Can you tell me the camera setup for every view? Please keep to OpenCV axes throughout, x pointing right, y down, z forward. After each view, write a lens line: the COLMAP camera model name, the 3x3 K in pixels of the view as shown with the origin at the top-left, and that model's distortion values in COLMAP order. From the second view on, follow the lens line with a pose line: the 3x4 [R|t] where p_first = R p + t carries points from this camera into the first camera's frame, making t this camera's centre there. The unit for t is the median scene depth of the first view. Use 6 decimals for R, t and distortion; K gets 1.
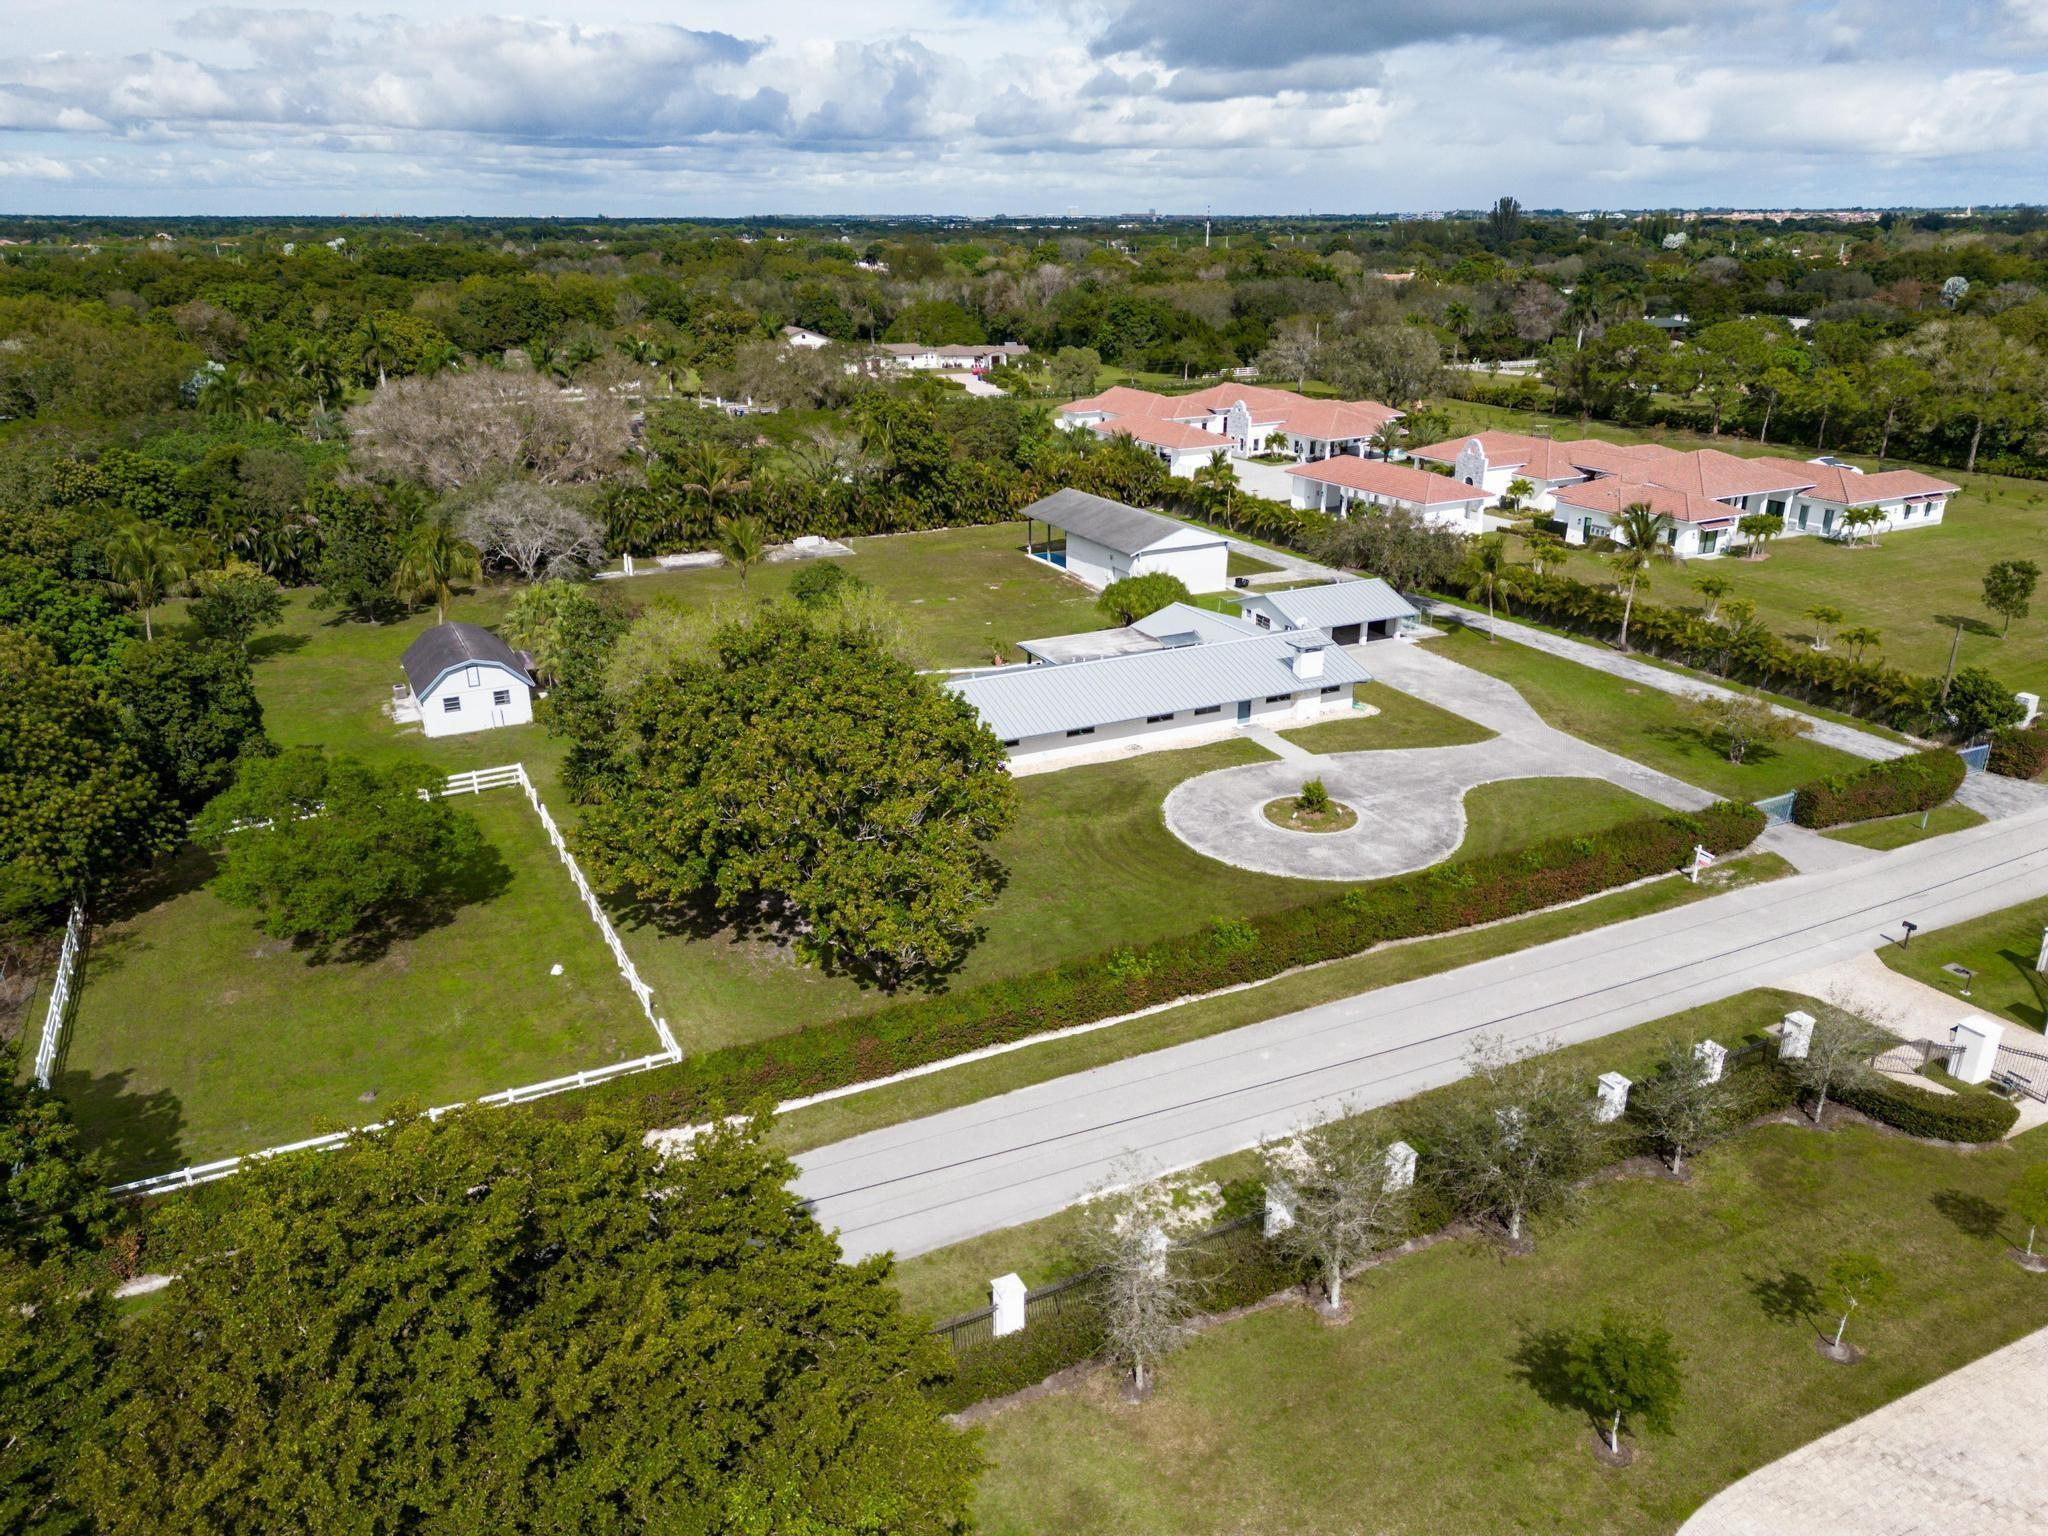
lens RADIAL K [[1424.3, 0, 1022.0], [0, 1424.3, 770.8], [0, 0, 1]] dist [0.081979, -0.080906]
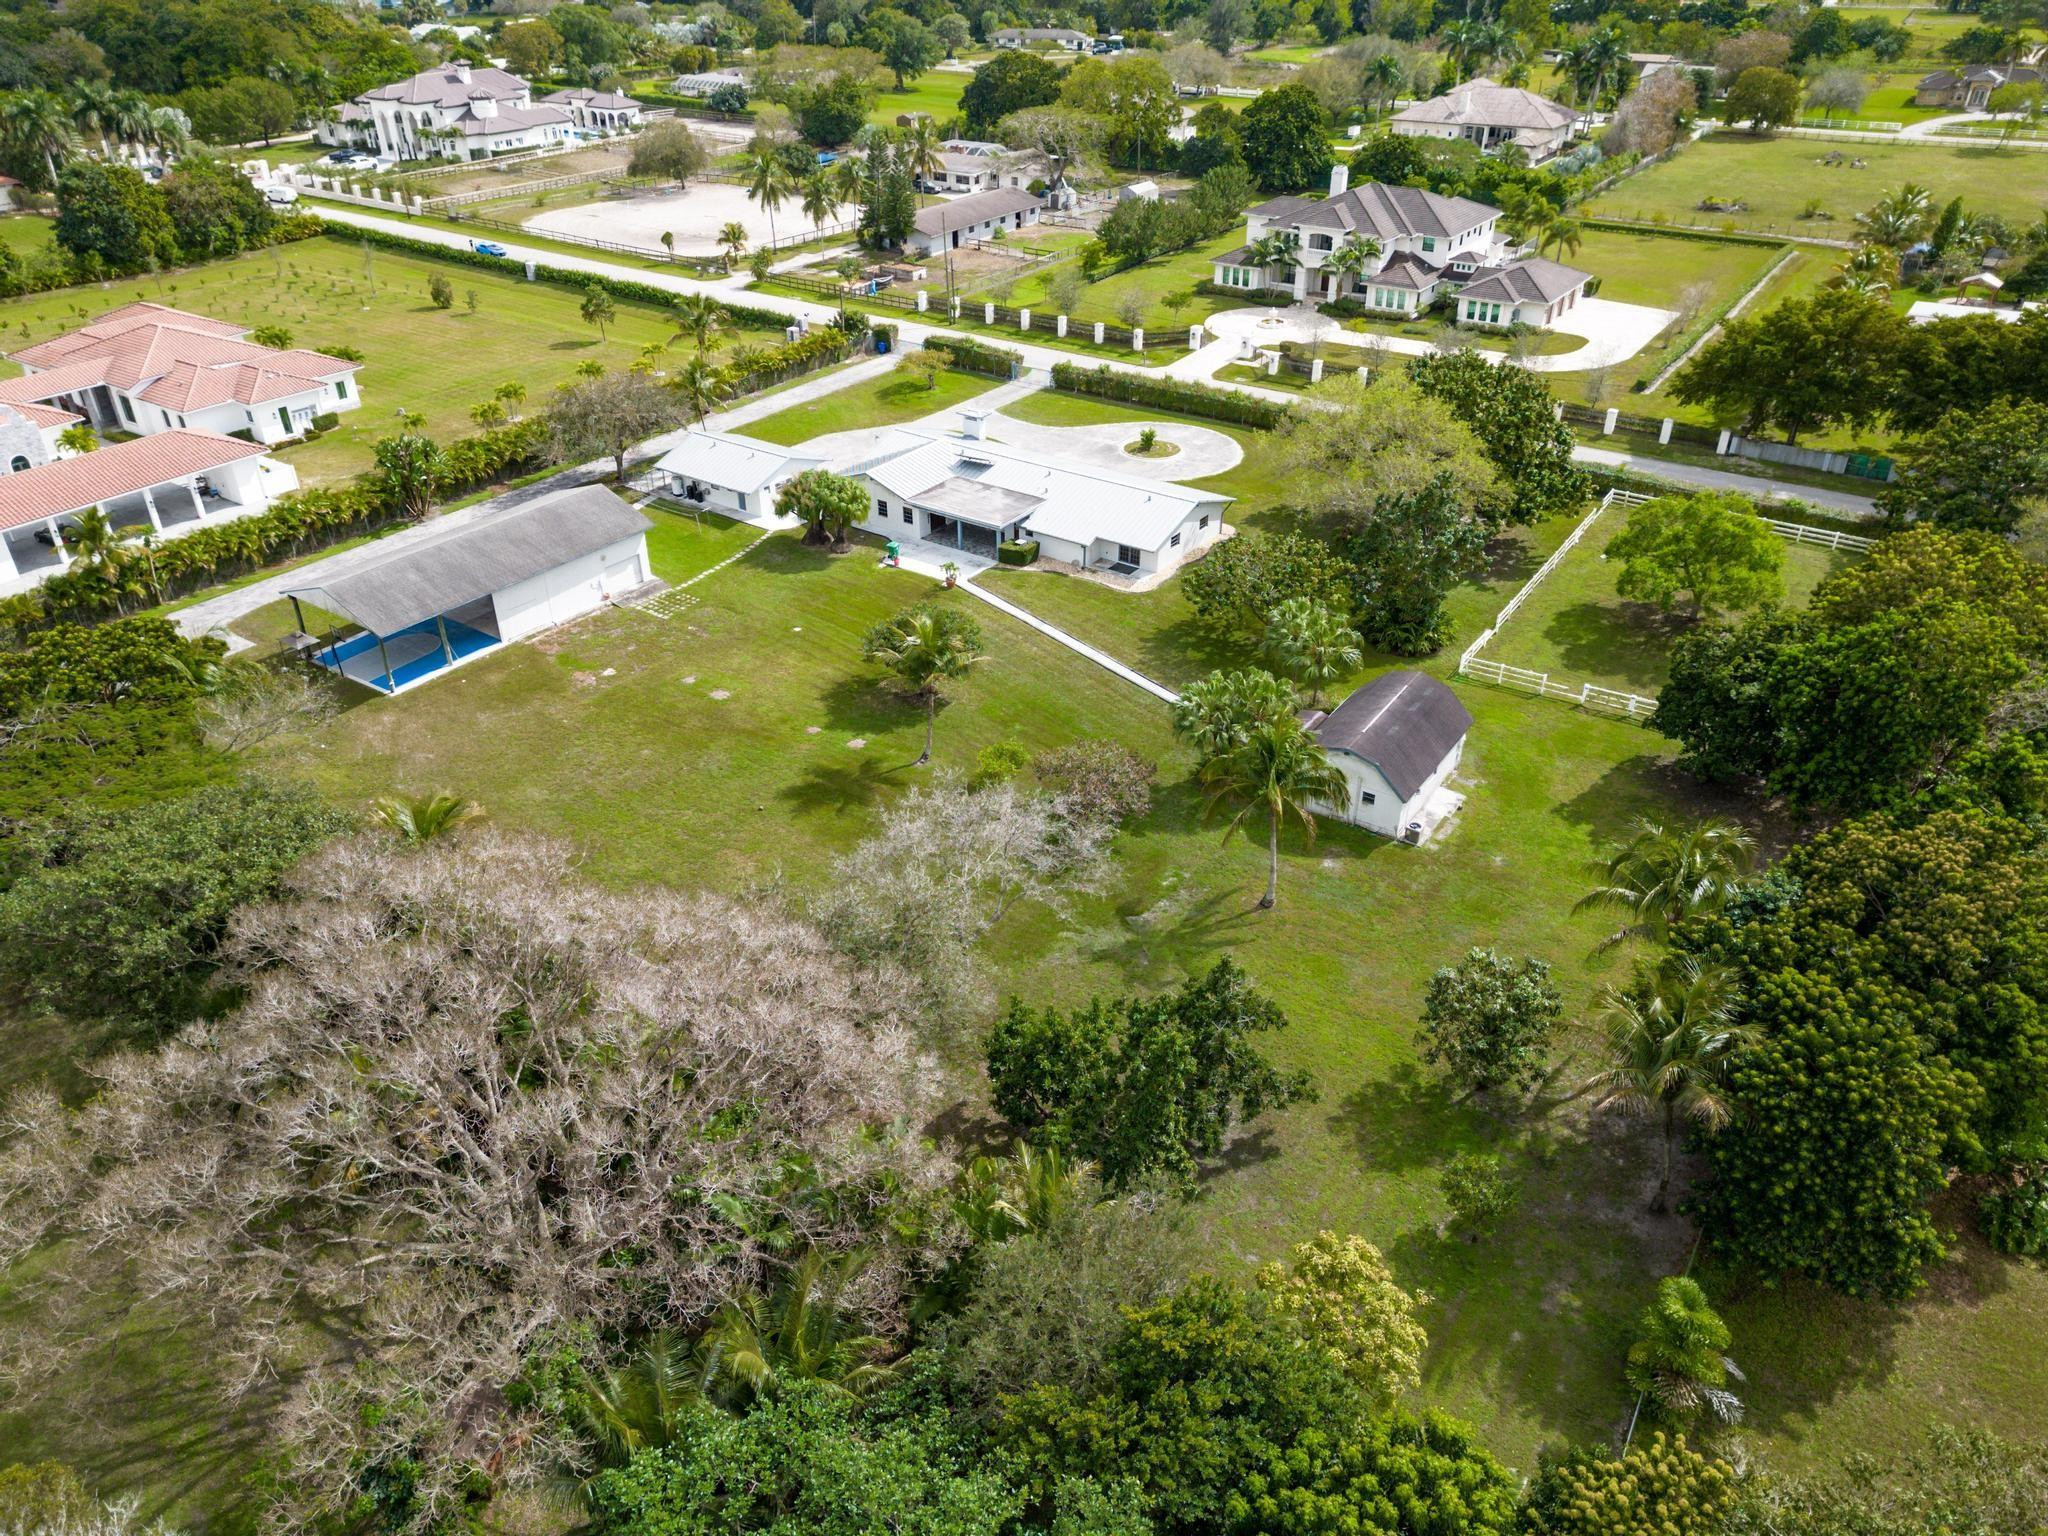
lens RADIAL K [[1424.3, 0, 1022.0], [0, 1424.3, 770.8], [0, 0, 1]] dist [0.081979, -0.080906]
pose [[-0.479646, -0.456356, 0.749452, -0.889731], [0.321288, 0.703458, 0.633972, -0.631096], [-0.816525, 0.544873, -0.190789, 1.299906]]
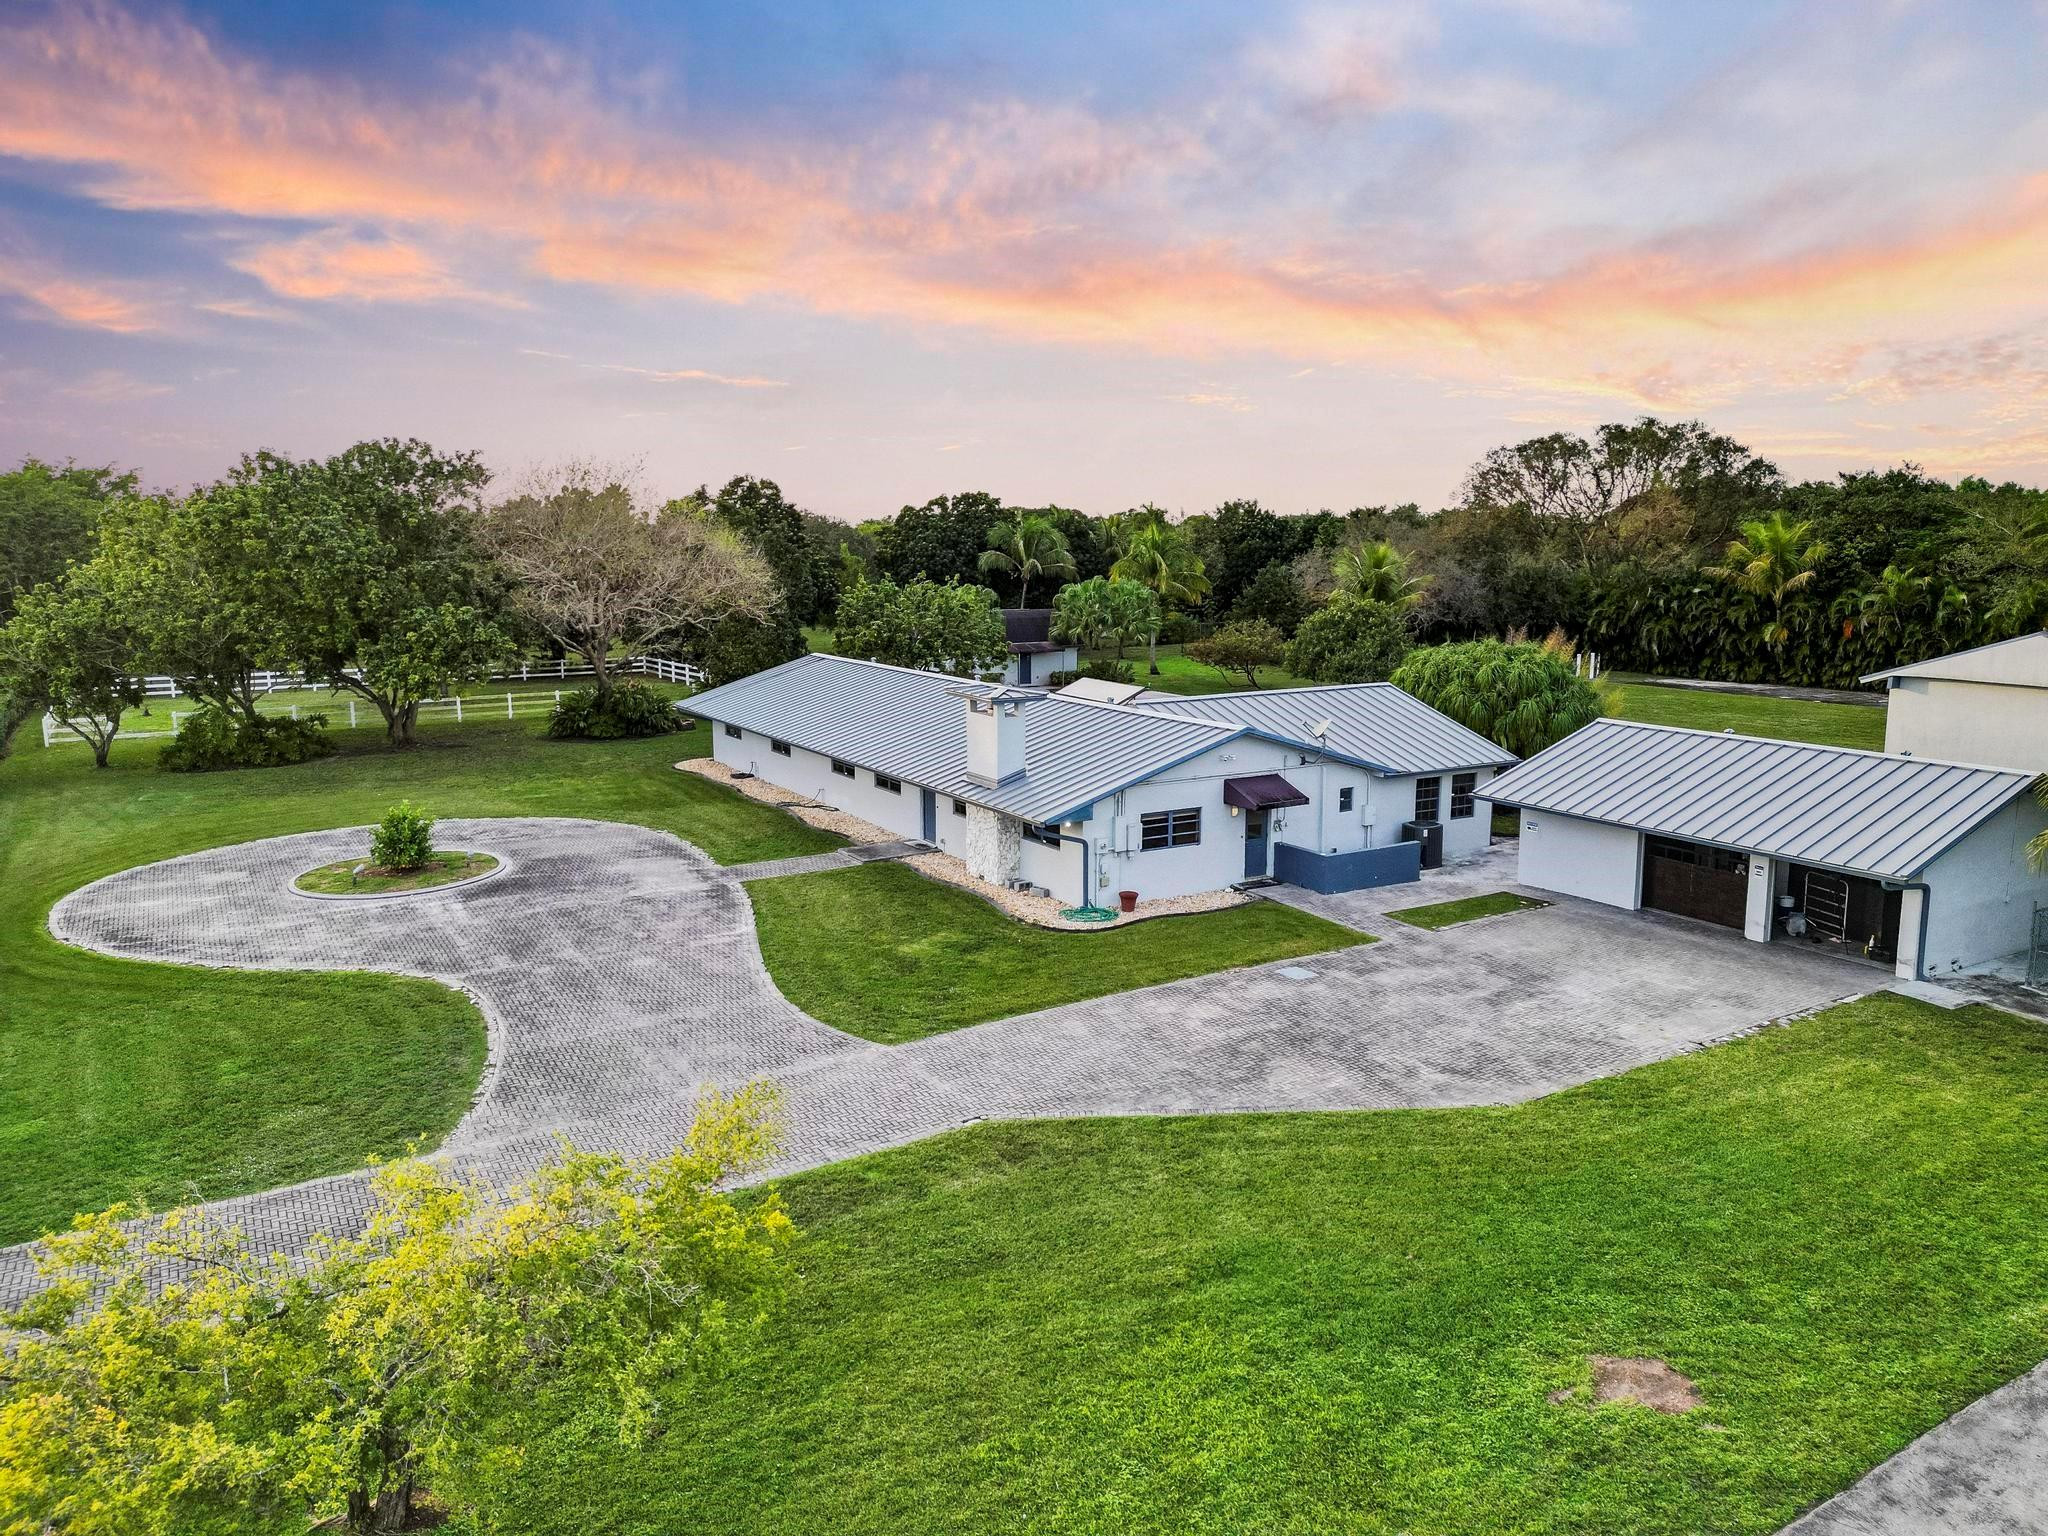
lens RADIAL K [[1424.3, 0, 1022.0], [0, 1424.3, 770.8], [0, 0, 1]] dist [0.081979, -0.080906]
pose [[0.080496, 0.163875, -0.983191, 0.567790], [-0.357867, 0.925377, 0.124939, -0.114599], [0.930297, 0.341794, 0.133135, 0.895963]]
